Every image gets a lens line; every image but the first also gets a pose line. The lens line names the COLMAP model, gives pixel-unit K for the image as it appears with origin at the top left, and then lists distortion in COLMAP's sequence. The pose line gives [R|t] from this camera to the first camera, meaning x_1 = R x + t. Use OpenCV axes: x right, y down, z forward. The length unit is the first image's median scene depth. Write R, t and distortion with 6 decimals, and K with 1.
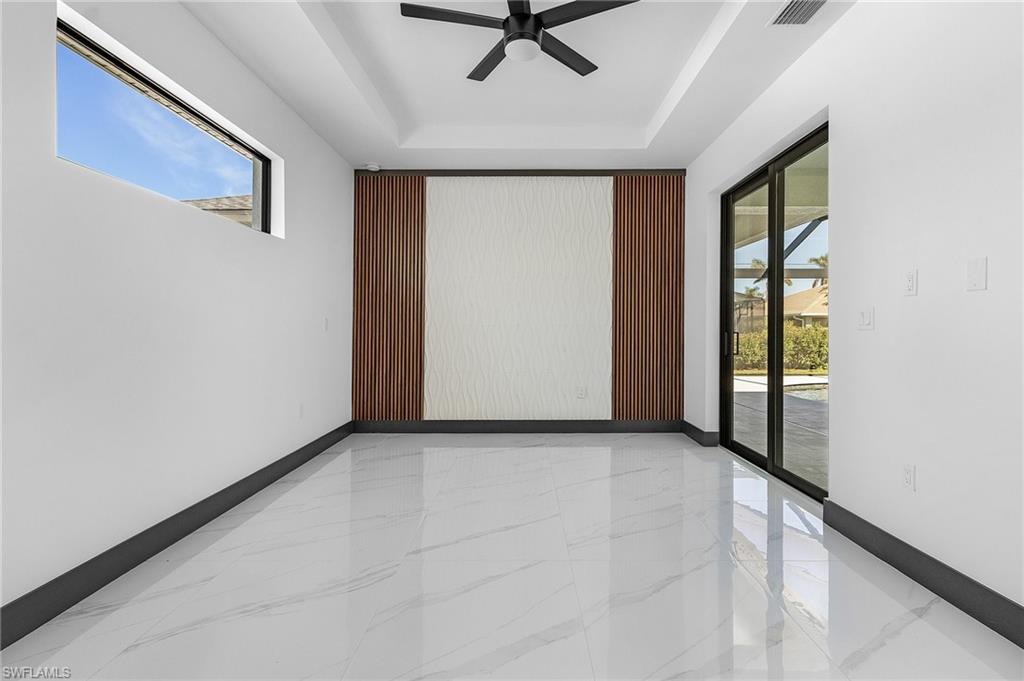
lens RADIAL K [[477.6, 0, 511.5], [0, 477.6, 328.1], [0, 0, 1]] dist [0.003362, 0.000395]
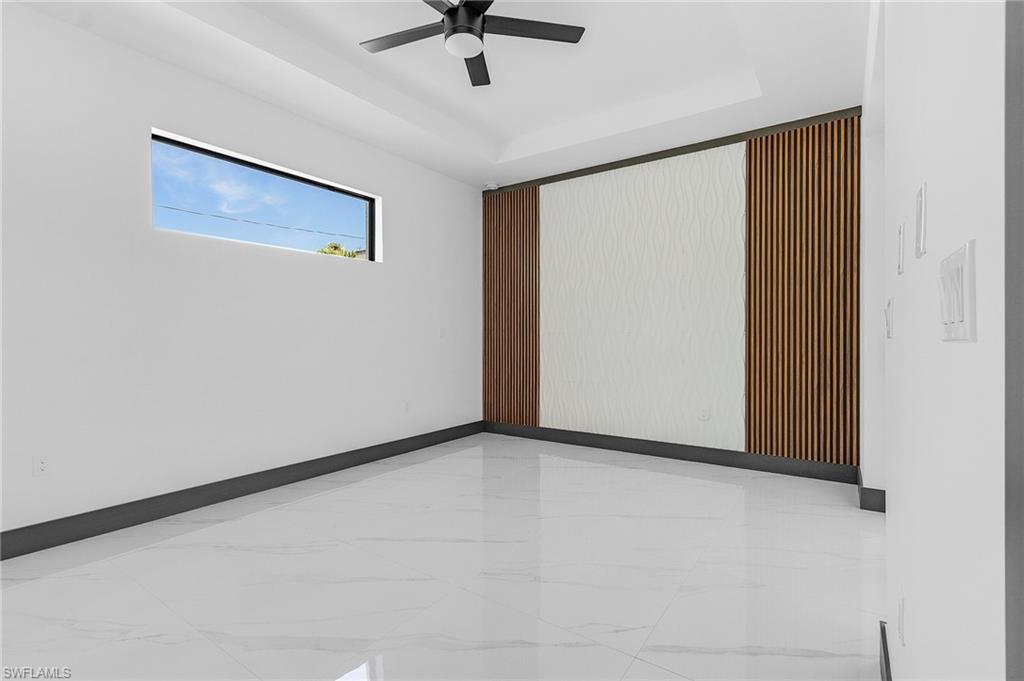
lens RADIAL K [[472.4, 0, 511.7], [0, 472.4, 339.4], [0, 0, 1]] dist [0.004093, 0.000282]
pose [[0.823129, 0.002206, -0.567849, 0.340492], [0.002740, 0.999965, 0.007856, -0.000709], [0.567847, -0.008022, 0.823095, 0.144206]]
